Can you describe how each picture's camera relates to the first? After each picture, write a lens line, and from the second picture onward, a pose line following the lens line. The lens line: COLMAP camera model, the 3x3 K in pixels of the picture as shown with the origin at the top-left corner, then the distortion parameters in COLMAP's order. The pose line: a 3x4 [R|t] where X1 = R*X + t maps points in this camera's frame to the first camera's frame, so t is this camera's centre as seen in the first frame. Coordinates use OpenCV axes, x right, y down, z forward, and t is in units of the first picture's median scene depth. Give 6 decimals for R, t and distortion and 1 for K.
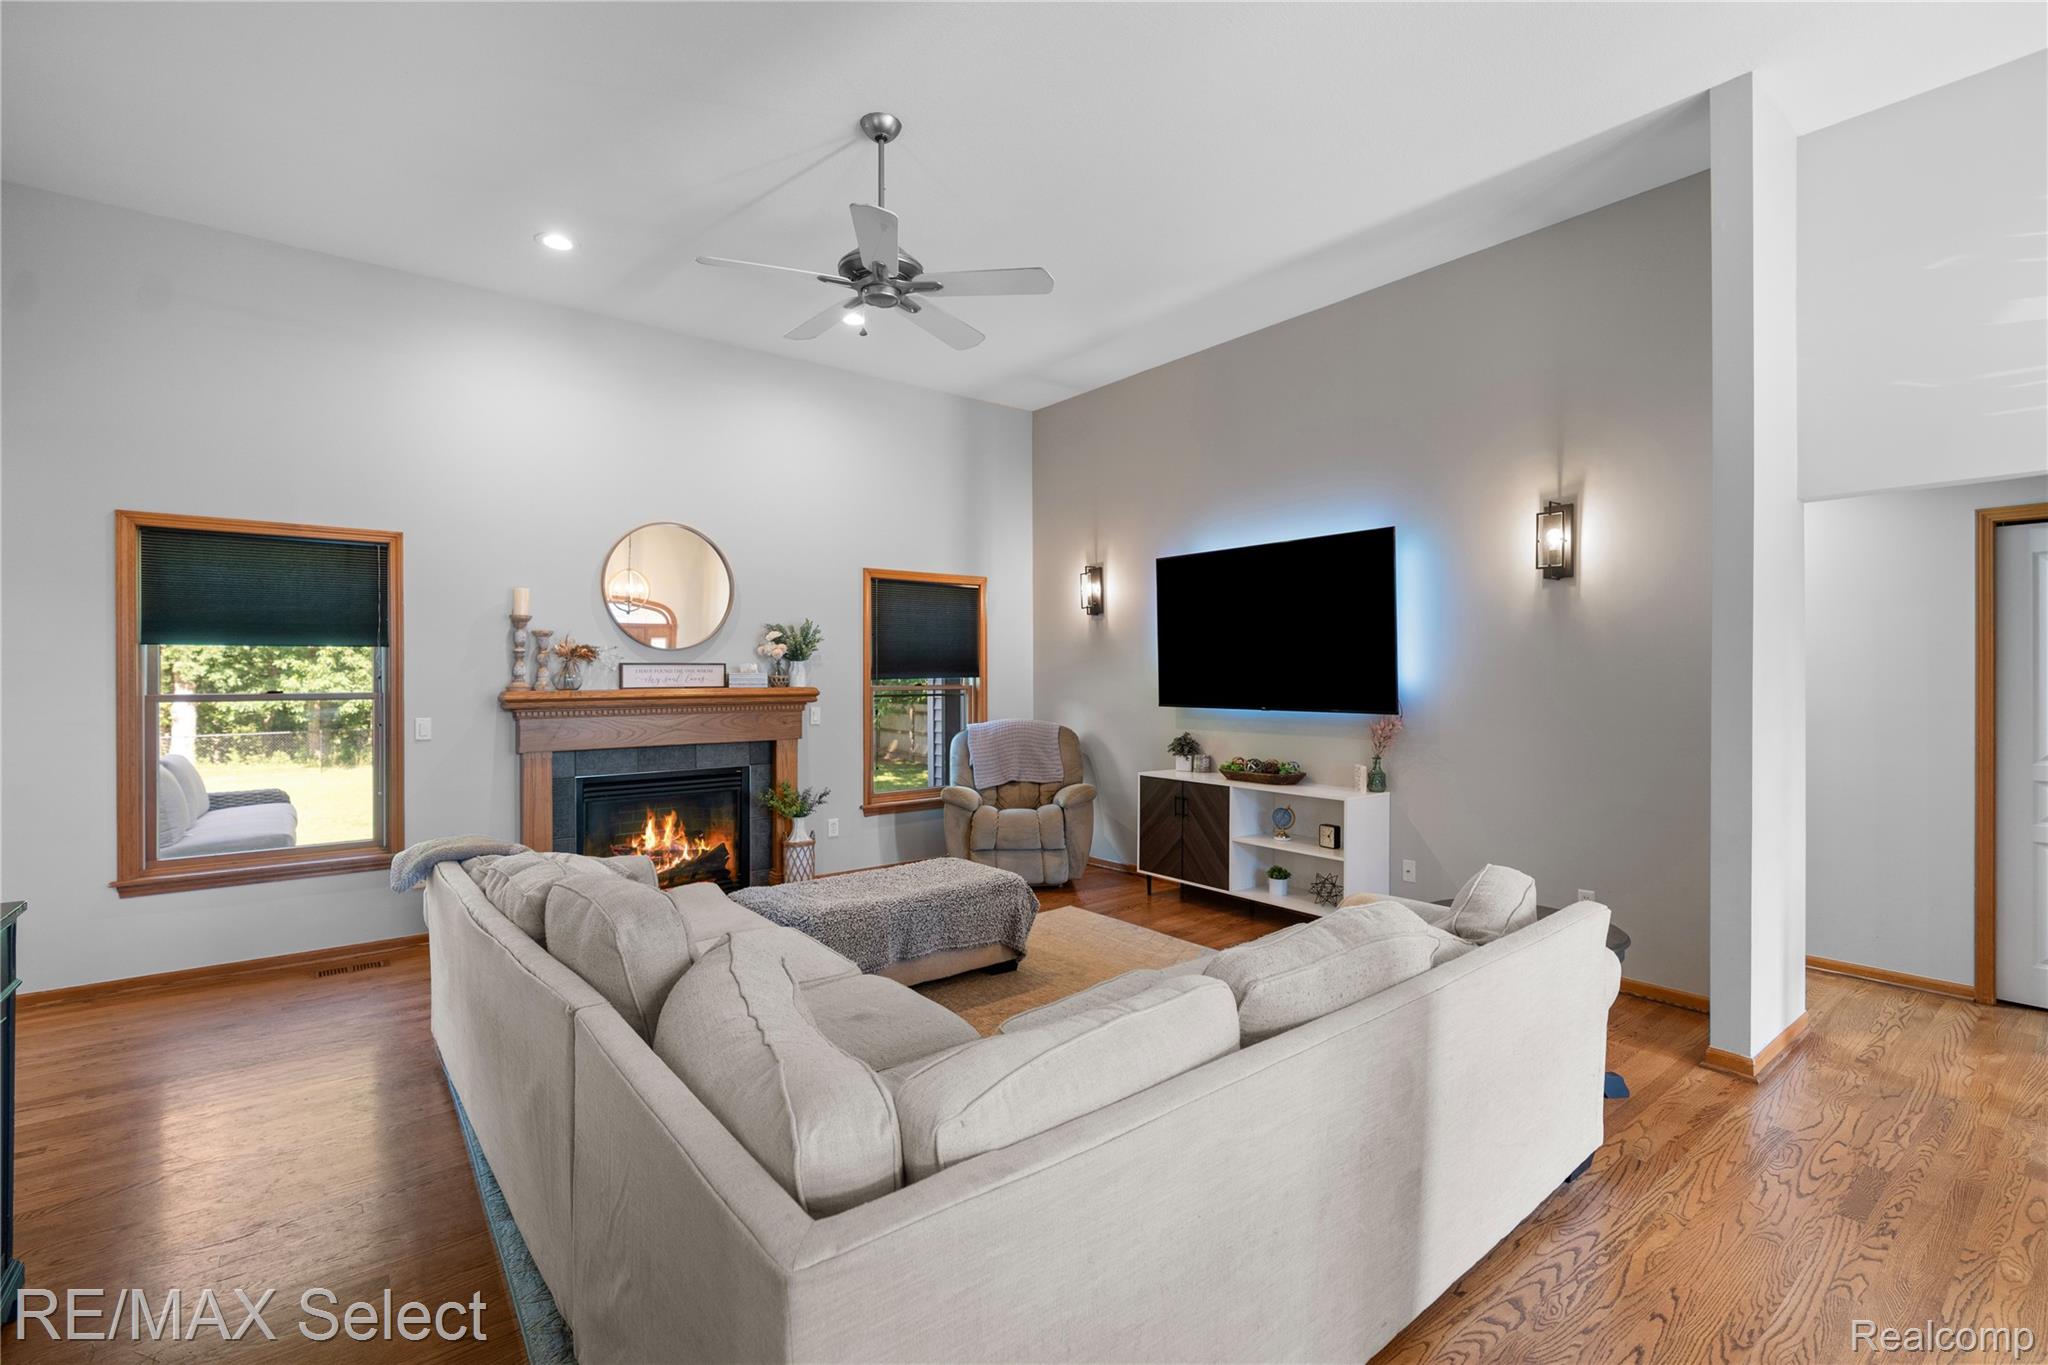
lens RADIAL K [[918.4, 0, 1010.8], [0, 918.4, 686.2], [0, 0, 1]] dist [-0.008667, 0.002492]
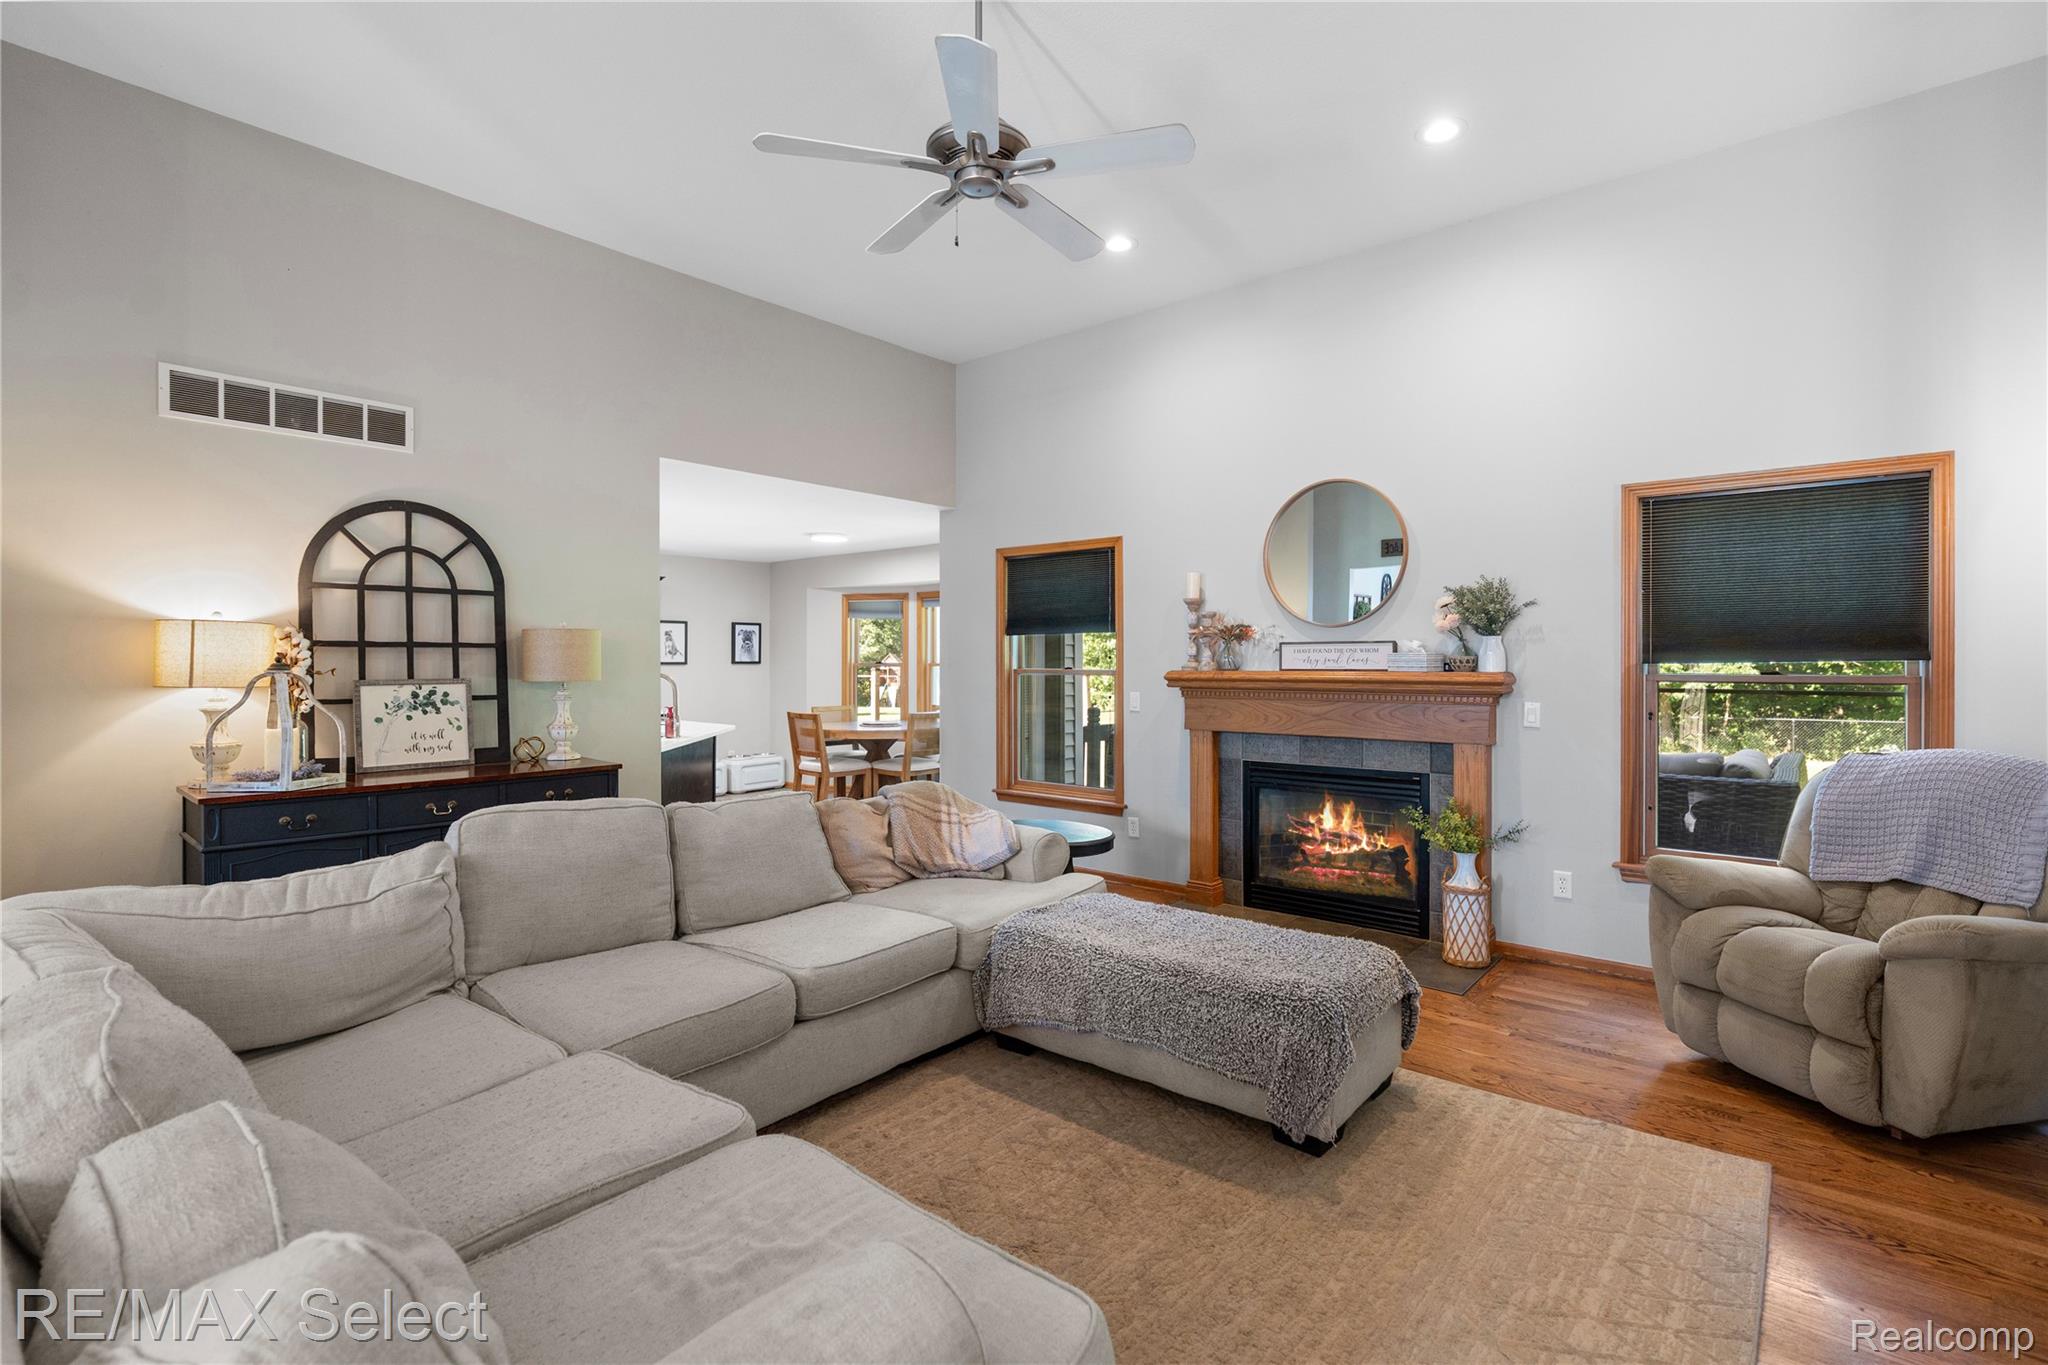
lens RADIAL K [[918.4, 0, 1036.3], [0, 918.4, 664.4], [0, 0, 1]] dist [-0.008667, 0.002492]
pose [[0.220170, 0.007743, -0.975431, 0.487529], [-0.014607, 0.999883, 0.004640, -0.003919], [0.975352, 0.013227, 0.220257, 0.630096]]
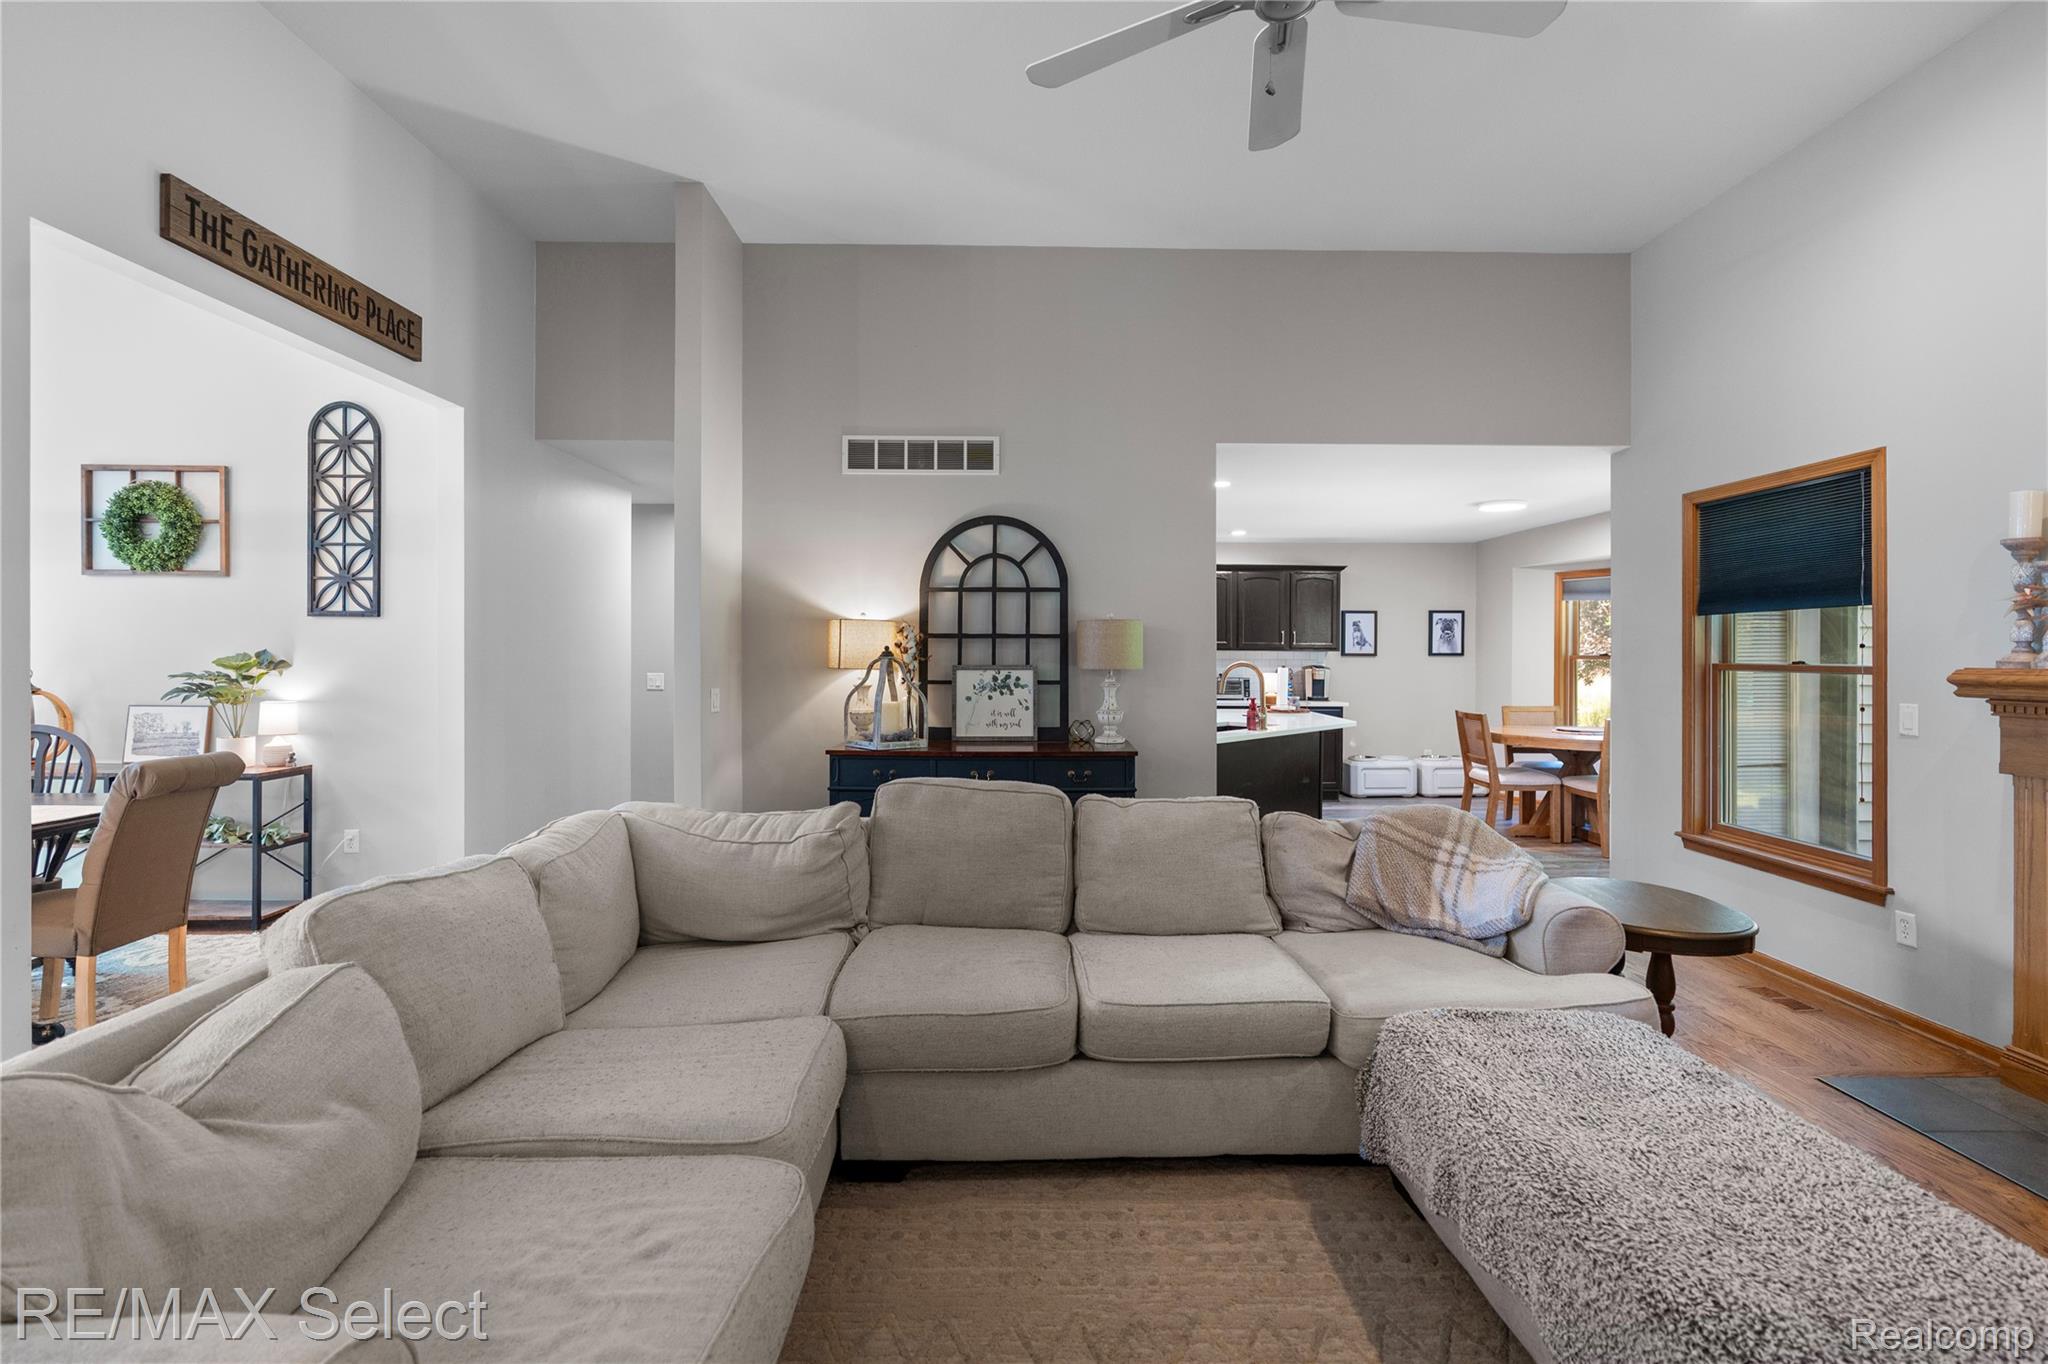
lens RADIAL K [[918.4, 0, 1047.6], [0, 918.4, 652.9], [0, 0, 1]] dist [-0.008667, 0.002492]
pose [[-0.582588, 0.002625, -0.812763, 0.317529], [-0.011721, 0.999864, 0.011631, -0.003827], [0.812683, 0.016303, -0.582478, 0.888755]]
